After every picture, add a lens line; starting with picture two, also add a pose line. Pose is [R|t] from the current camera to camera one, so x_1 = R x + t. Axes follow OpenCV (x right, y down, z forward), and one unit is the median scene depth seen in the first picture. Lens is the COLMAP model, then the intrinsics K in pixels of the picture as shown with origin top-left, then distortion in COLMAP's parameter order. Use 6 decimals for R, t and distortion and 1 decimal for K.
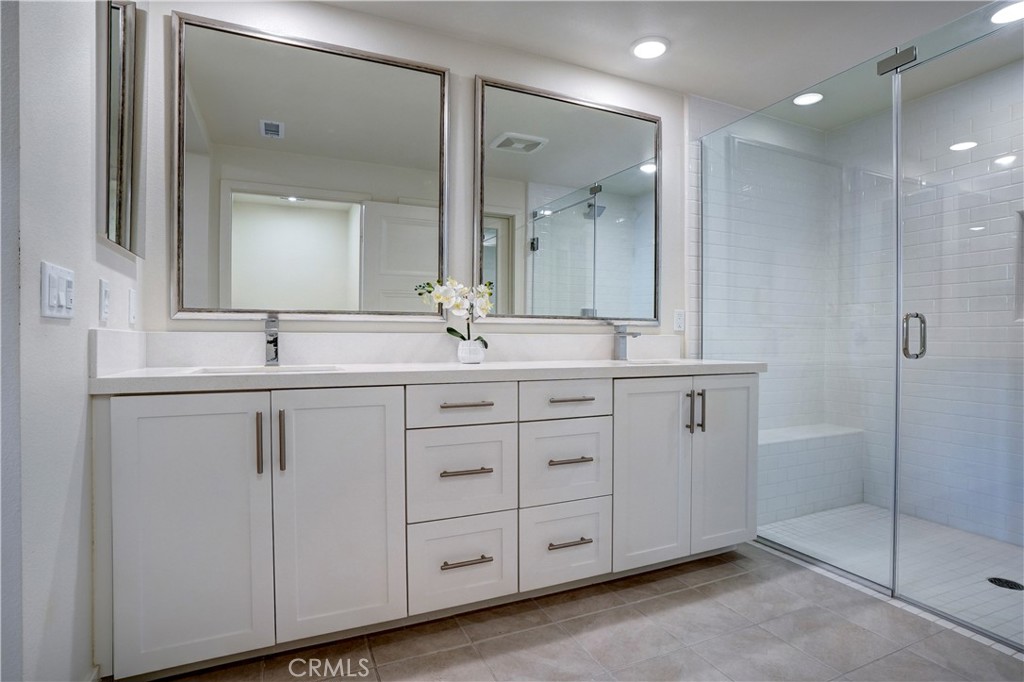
lens RADIAL K [[516.6, 0, 512.0], [0, 516.6, 341.0], [0, 0, 1]] dist [-0.066043, 0.033451]
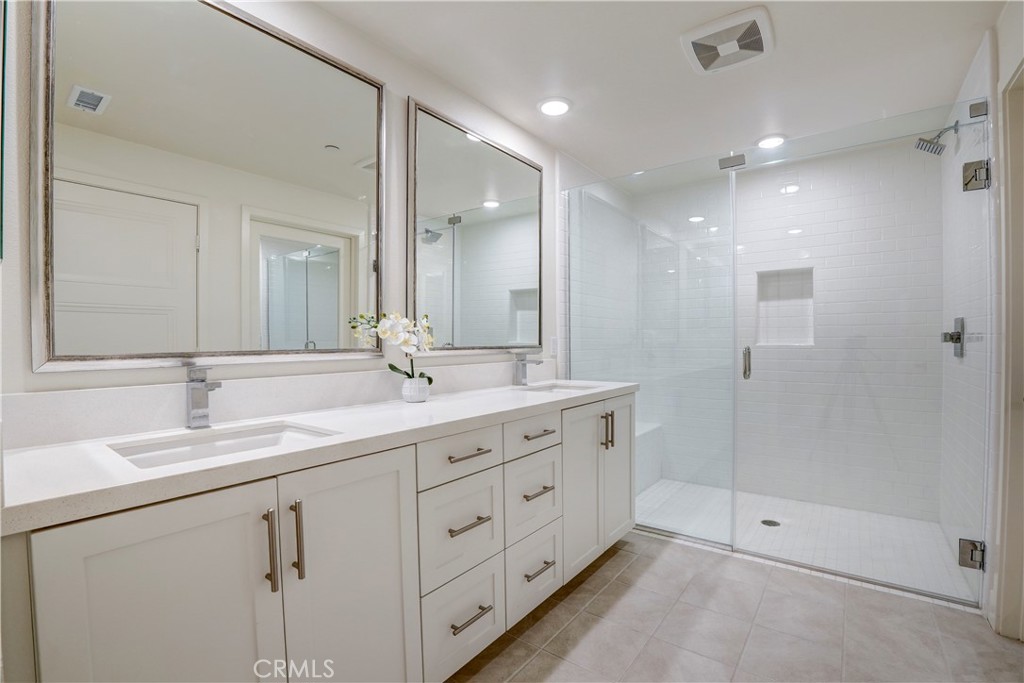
lens RADIAL K [[457.8, 0, 512.9], [0, 457.8, 347.9], [0, 0, 1]] dist [-0.062666, 0.011824]
pose [[0.883005, -0.012392, 0.469199, -0.321754], [0.009779, 0.999920, 0.008004, -0.061839], [-0.469261, -0.002480, 0.883056, 0.179615]]
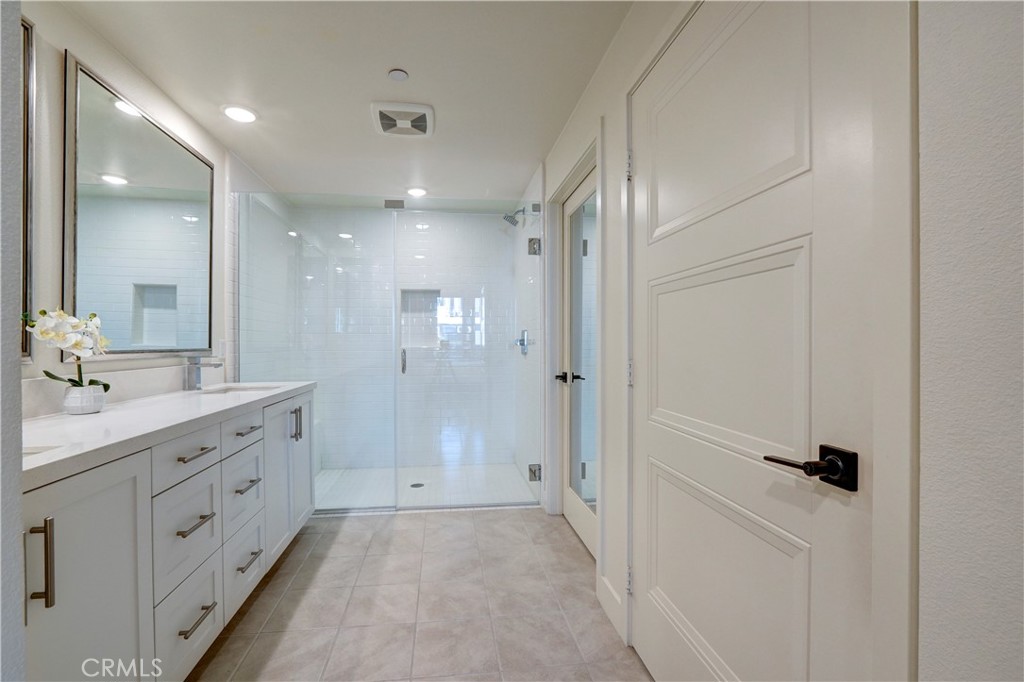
lens RADIAL K [[443.5, 0, 495.4], [0, 443.5, 342.8], [0, 0, 1]] dist [-0.001685, -0.000143]
pose [[0.314149, -0.000534, 0.949373, -0.556635], [0.009396, 0.999953, -0.002547, -0.062672], [-0.949327, 0.009721, 0.314139, 0.162069]]
